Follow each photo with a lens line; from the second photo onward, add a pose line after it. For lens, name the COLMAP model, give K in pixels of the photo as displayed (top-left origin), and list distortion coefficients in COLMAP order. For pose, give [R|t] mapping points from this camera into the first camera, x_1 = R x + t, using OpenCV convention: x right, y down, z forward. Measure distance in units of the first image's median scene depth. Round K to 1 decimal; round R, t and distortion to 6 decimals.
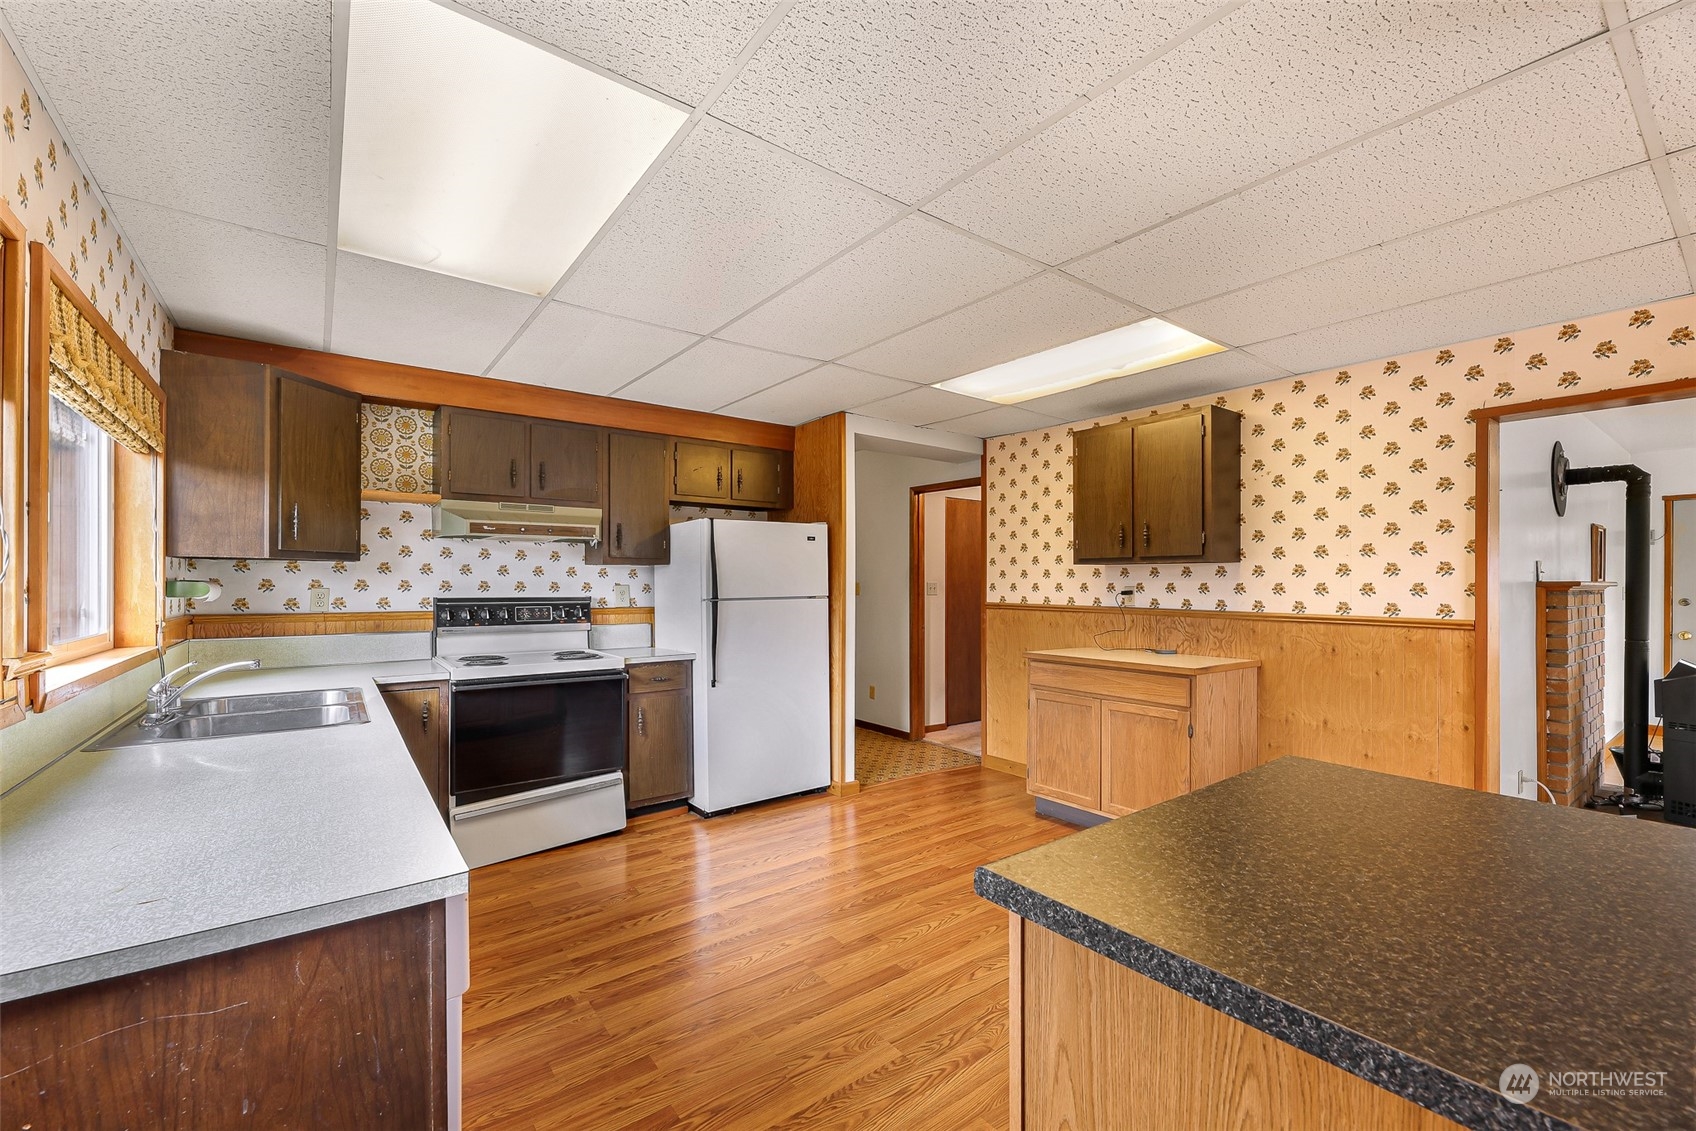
lens RADIAL K [[691.9, 0, 814.9], [0, 691.9, 564.9], [0, 0, 1]] dist [-0.001634, -0.000283]
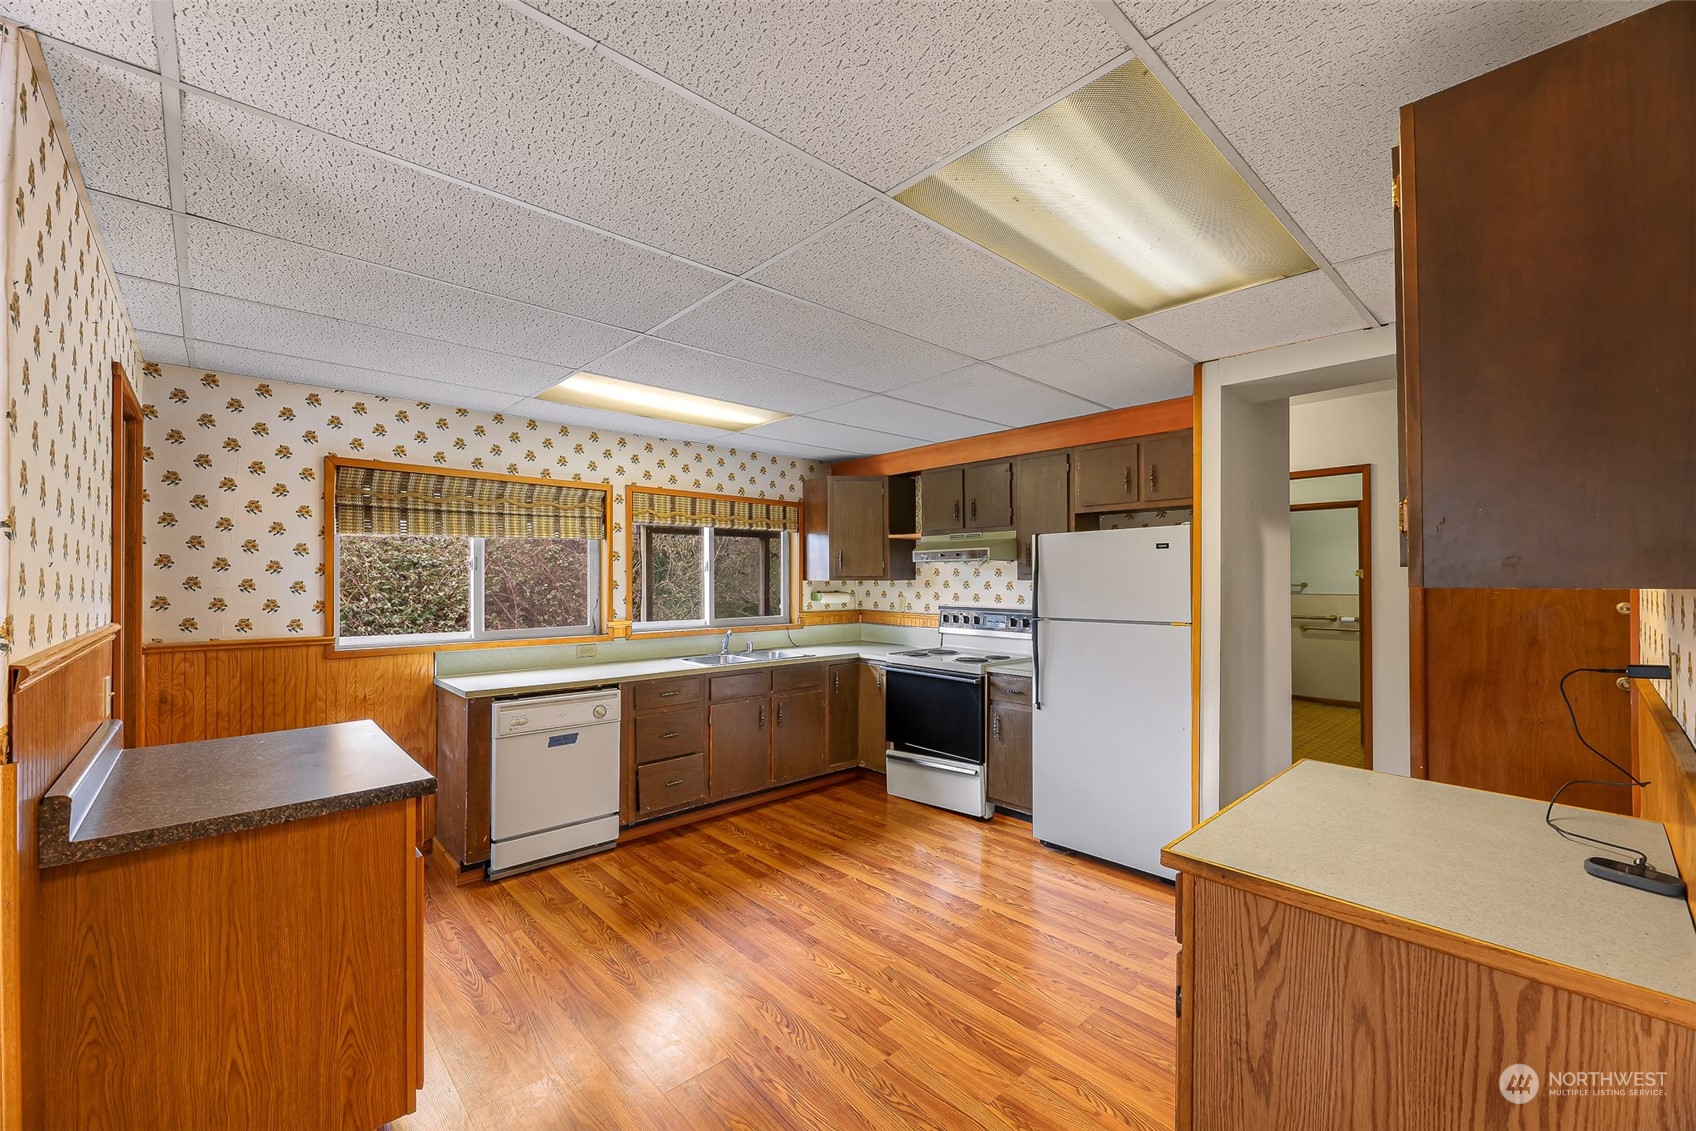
lens RADIAL K [[689.4, 0, 900.2], [0, 689.4, 574.9], [0, 0, 1]] dist [-0.000690, -0.000070]
pose [[0.165400, -0.011871, -0.986155, 0.825348], [0.003406, 0.999928, -0.011466, 0.001718], [0.986221, -0.001462, 0.165429, 0.705349]]
